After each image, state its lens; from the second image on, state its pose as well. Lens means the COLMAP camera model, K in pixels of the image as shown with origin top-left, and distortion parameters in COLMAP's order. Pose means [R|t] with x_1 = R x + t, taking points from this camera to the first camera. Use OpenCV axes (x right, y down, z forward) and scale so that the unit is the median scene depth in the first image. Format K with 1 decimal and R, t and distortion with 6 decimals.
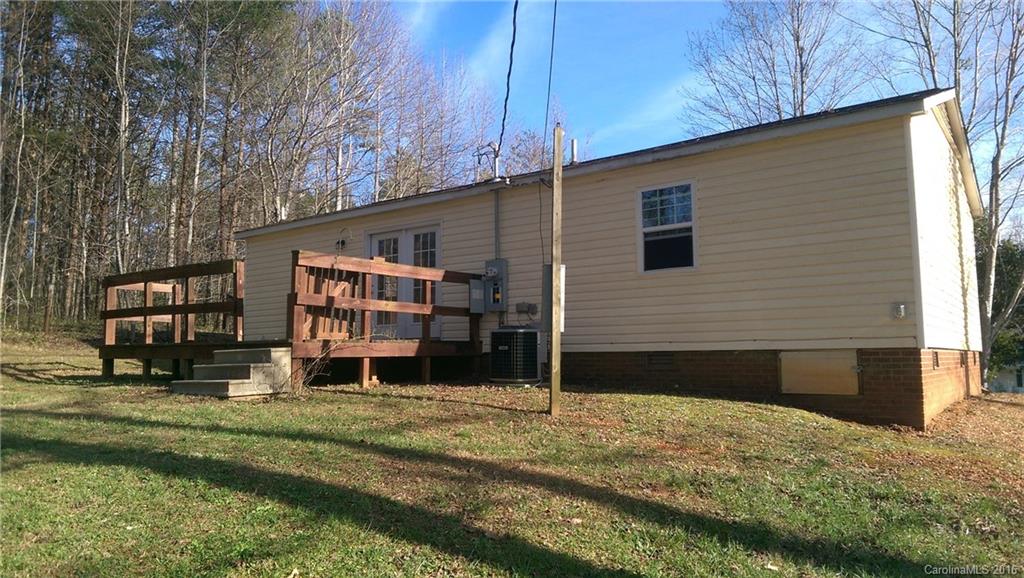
lens RADIAL K [[710.5, 0, 511.6], [0, 710.5, 289.5], [0, 0, 1]] dist [0.018291, -0.044498]
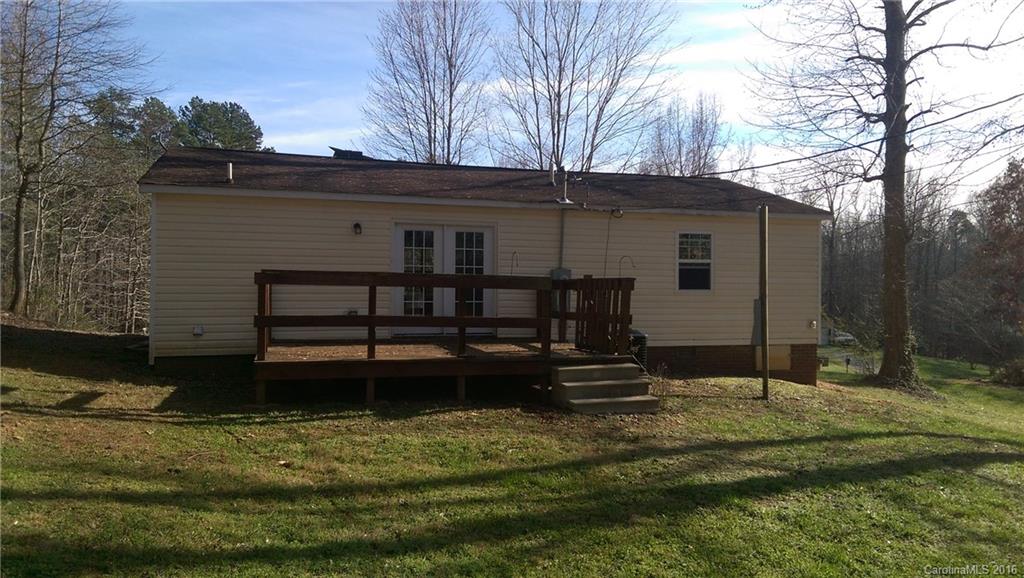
lens RADIAL K [[710.5, 0, 511.7], [0, 710.5, 289.5], [0, 0, 1]] dist [0.018291, -0.044498]
pose [[0.601685, 0.012194, 0.798641, -1.161919], [-0.092339, 0.994241, 0.054386, -0.073508], [-0.793378, -0.106469, 0.599346, 0.410150]]
